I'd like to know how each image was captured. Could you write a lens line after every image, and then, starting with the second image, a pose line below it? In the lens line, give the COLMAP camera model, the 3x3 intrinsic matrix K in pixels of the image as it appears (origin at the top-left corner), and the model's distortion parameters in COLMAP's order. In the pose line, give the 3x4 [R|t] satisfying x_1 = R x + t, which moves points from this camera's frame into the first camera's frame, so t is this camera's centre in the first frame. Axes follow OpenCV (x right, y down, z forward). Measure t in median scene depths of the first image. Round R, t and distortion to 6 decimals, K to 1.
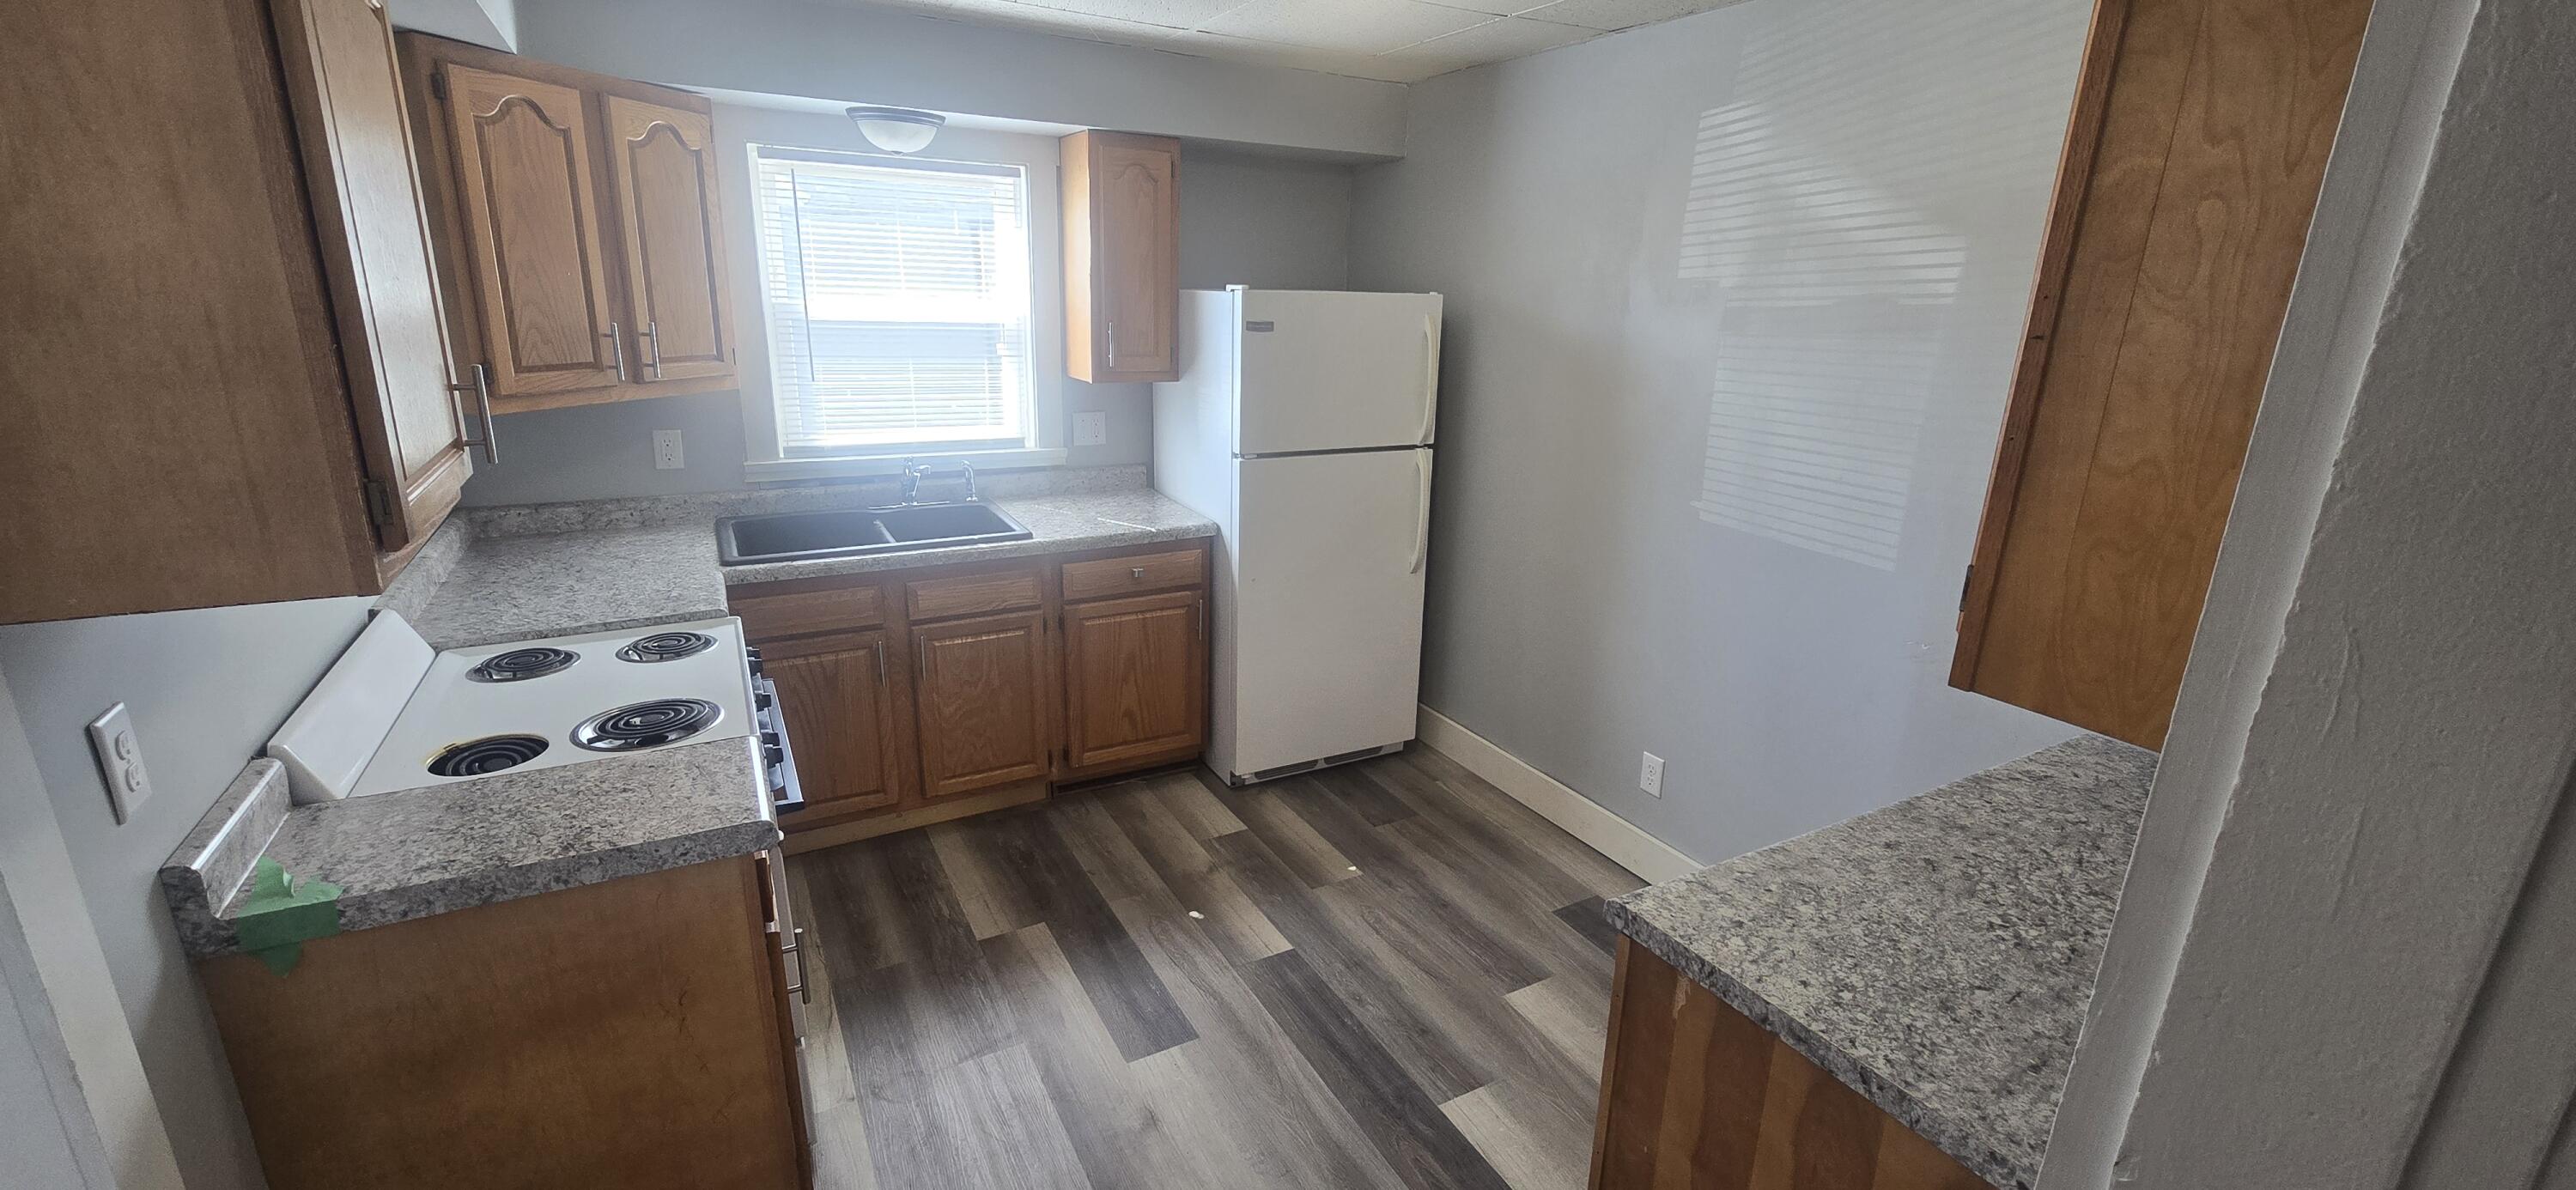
lens RADIAL K [[1044.3, 0, 1276.5], [0, 1044.3, 592.3], [0, 0, 1]] dist [-0.007762, -0.000188]
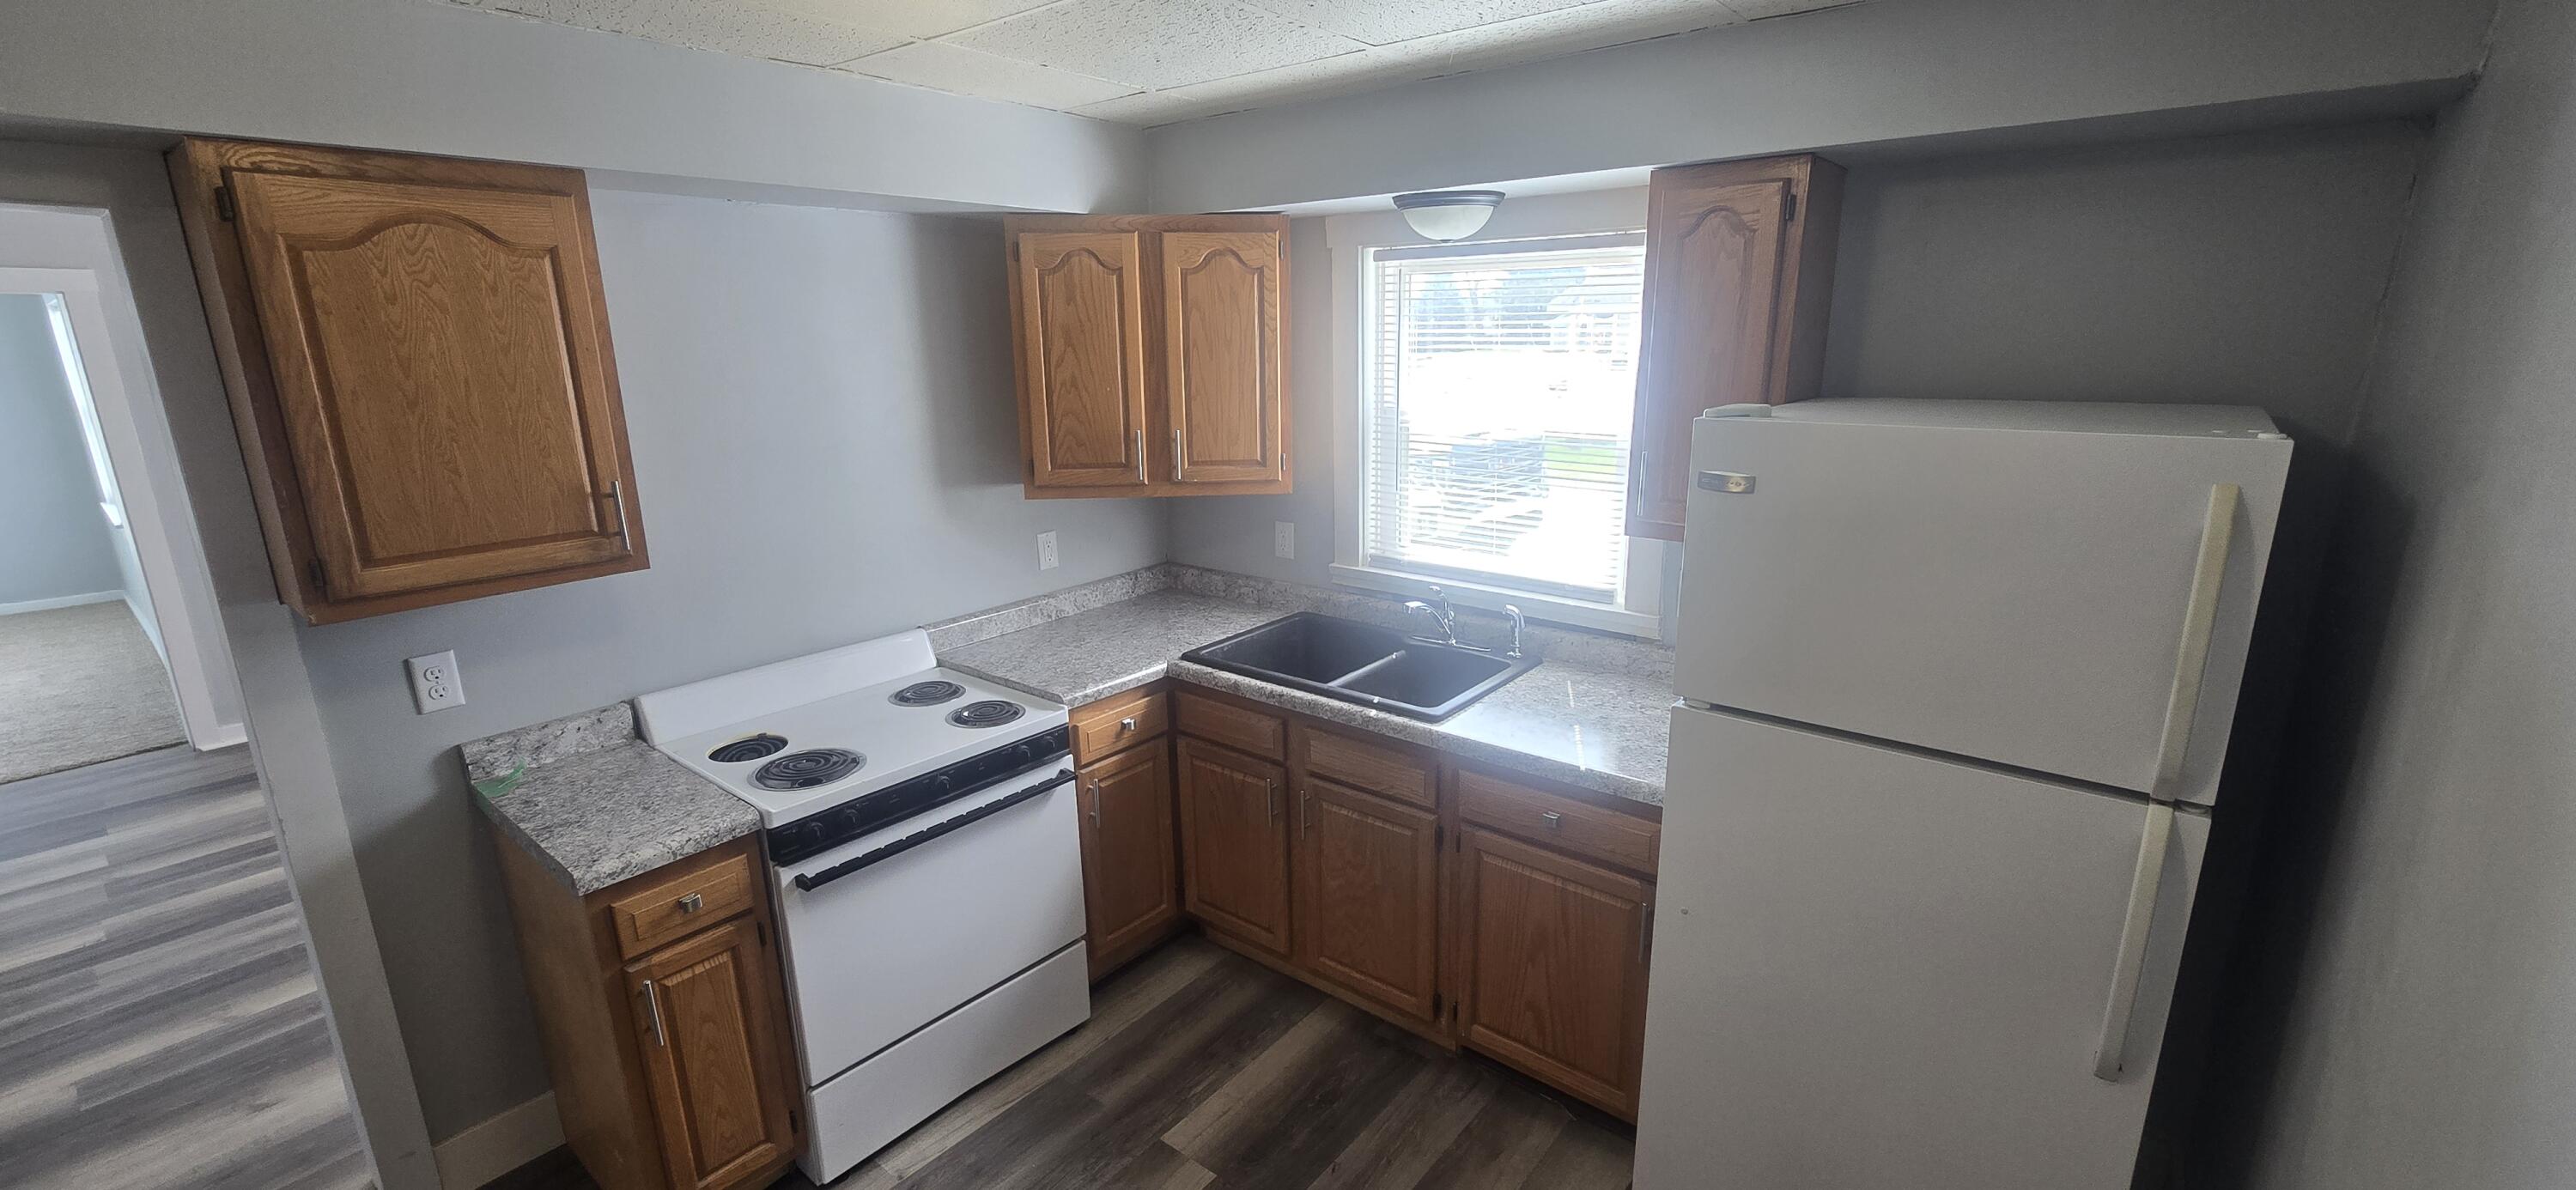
lens RADIAL K [[1044.3, 0, 1276.5], [0, 1044.3, 592.3], [0, 0, 1]] dist [-0.007762, -0.000188]
pose [[0.373941, 0.192820, -0.907187, 0.402164], [-0.237298, 0.965482, 0.107397, -0.200177], [0.896581, 0.175113, 0.406789, 0.569509]]
